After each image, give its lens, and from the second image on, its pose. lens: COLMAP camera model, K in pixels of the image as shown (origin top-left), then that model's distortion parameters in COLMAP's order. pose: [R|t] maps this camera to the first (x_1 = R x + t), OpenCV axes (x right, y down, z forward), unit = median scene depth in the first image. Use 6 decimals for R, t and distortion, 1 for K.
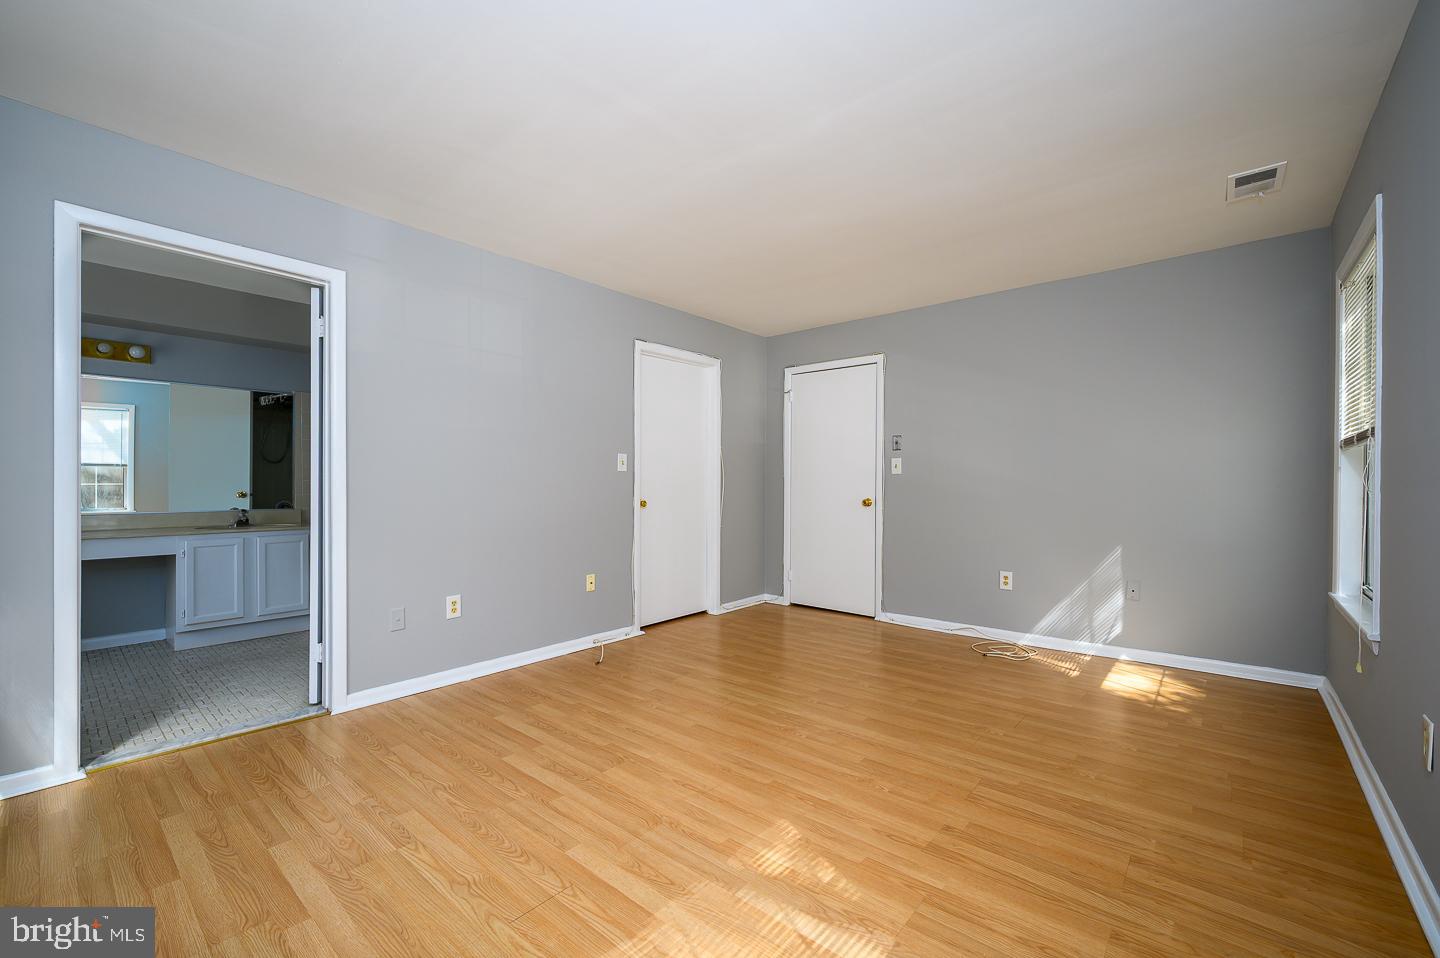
lens RADIAL K [[595.3, 0, 720.4], [0, 595.3, 482.4], [0, 0, 1]] dist [-0.007034, 0.000845]
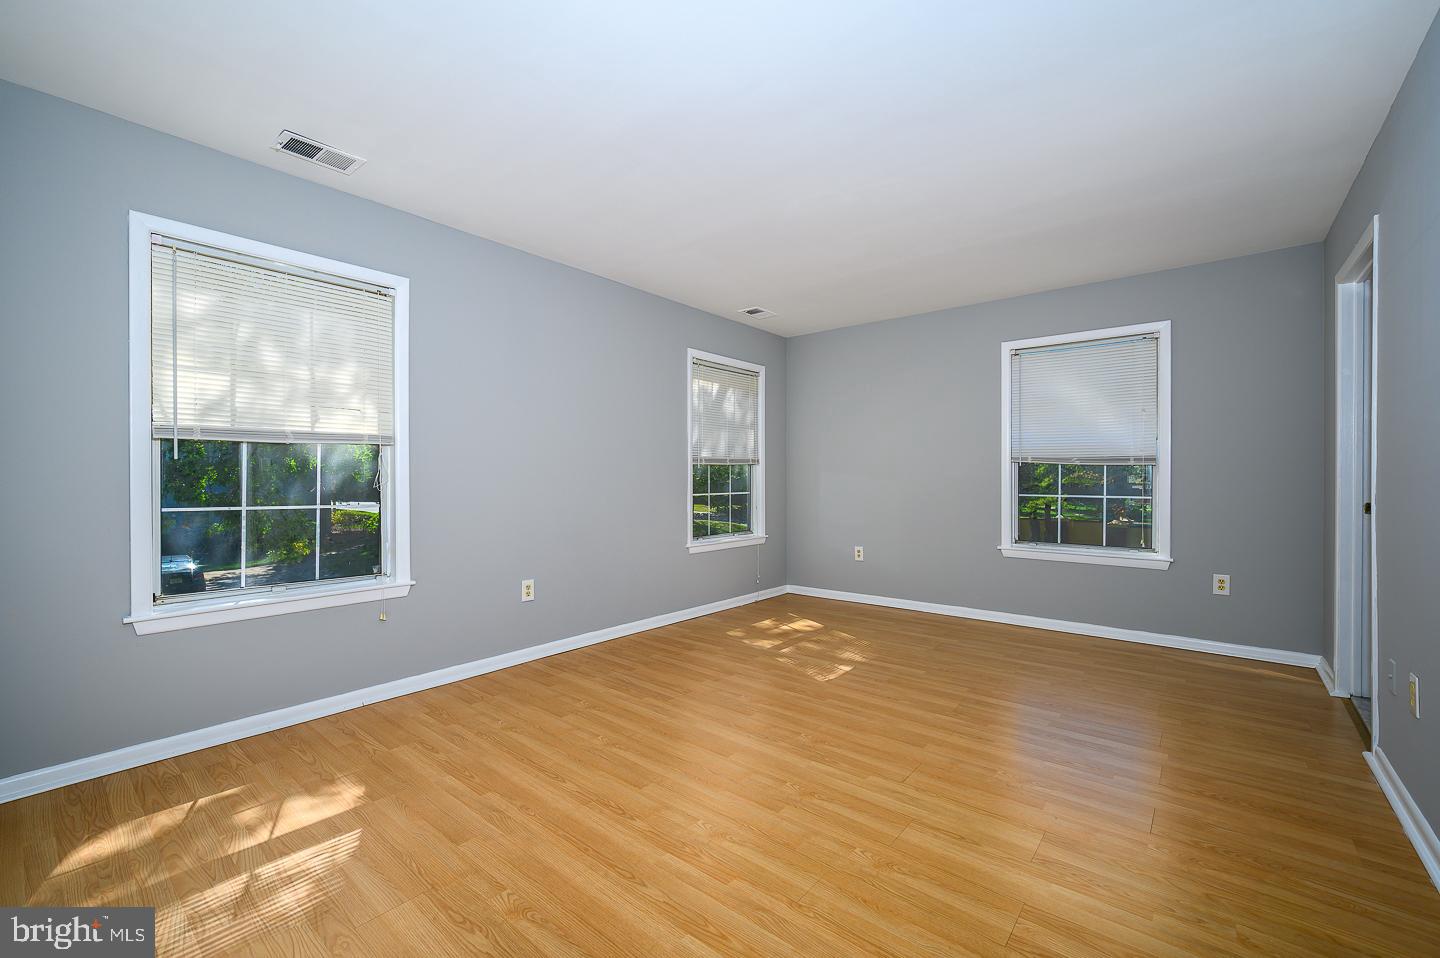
lens RADIAL K [[595.3, 0, 720.4], [0, 595.3, 482.4], [0, 0, 1]] dist [-0.007034, 0.000845]
pose [[-0.999844, -0.000601, -0.017665, 0.300089], [-0.000815, 0.999926, 0.012103, -0.003870], [0.017656, 0.012115, -0.999771, 2.014782]]
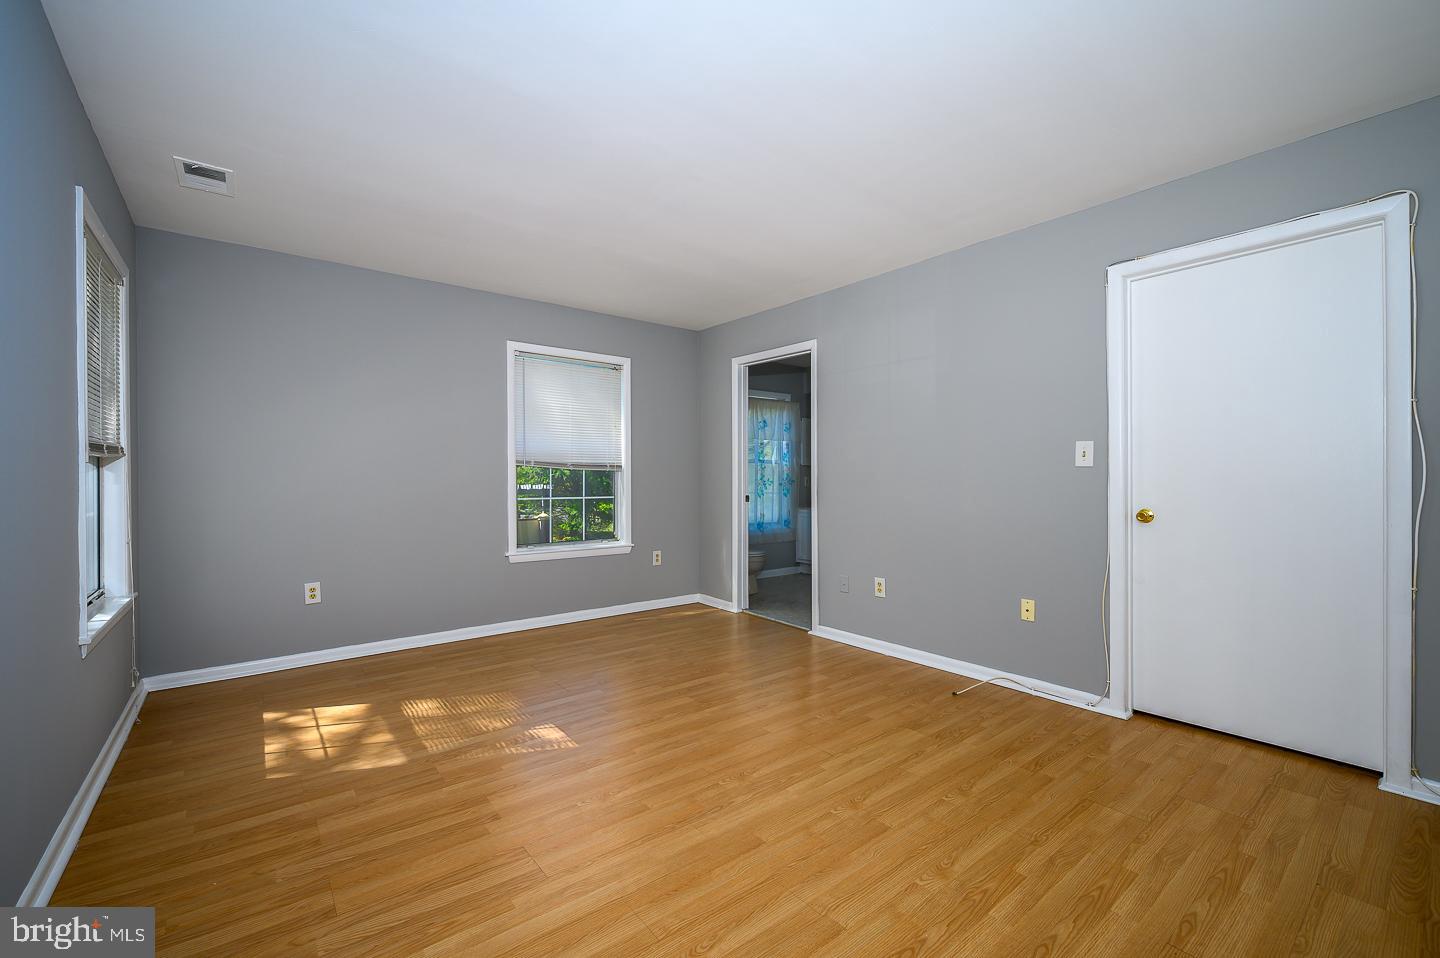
lens RADIAL K [[595.3, 0, 720.4], [0, 595.3, 482.4], [0, 0, 1]] dist [-0.007034, 0.000845]
pose [[-0.186263, 0.005011, -0.982487, 0.986272], [-0.003048, 0.999979, 0.005678, -0.005250], [0.982495, 0.004052, -0.186243, 1.174579]]
